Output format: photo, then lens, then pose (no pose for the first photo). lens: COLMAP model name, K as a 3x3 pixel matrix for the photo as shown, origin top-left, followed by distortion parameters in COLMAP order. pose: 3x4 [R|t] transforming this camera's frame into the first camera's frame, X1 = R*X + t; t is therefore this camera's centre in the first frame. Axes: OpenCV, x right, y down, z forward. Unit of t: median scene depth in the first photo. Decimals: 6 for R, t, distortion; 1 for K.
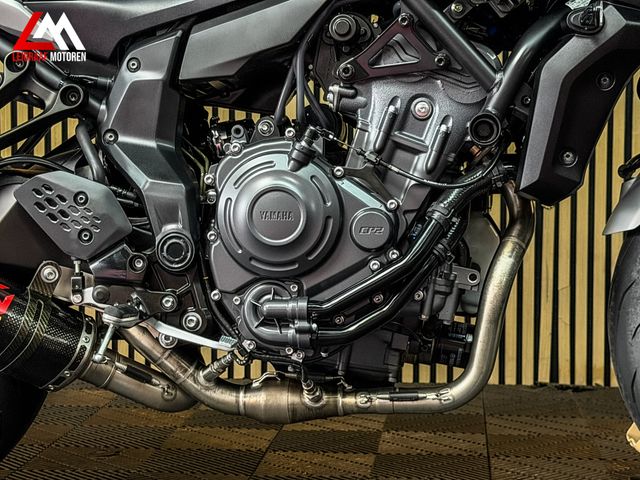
lens RADIAL K [[1460.3, 0, 331.7], [0, 1460.3, 248.9], [0, 0, 1]] dist [0.111854, 0.461469]
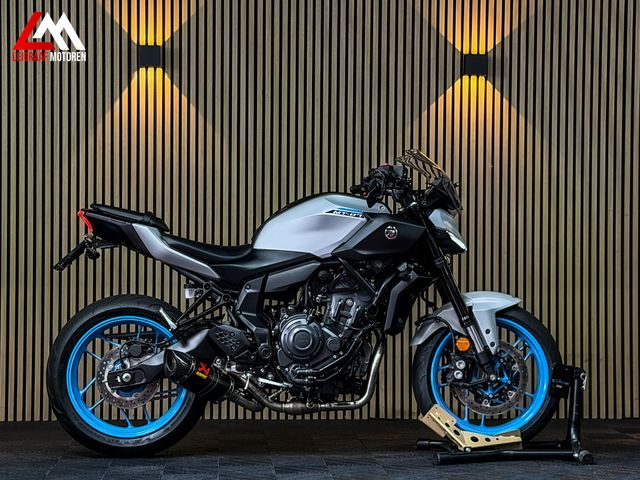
lens RADIAL K [[1460.3, 0, 331.7], [0, 1460.3, 248.9], [0, 0, 1]] dist [0.111854, 0.461469]
pose [[0.986038, 0.005131, 0.166440, -0.451571], [0.008231, 0.996802, -0.079489, 0.027585], [-0.166316, 0.079749, 0.982842, -1.835435]]
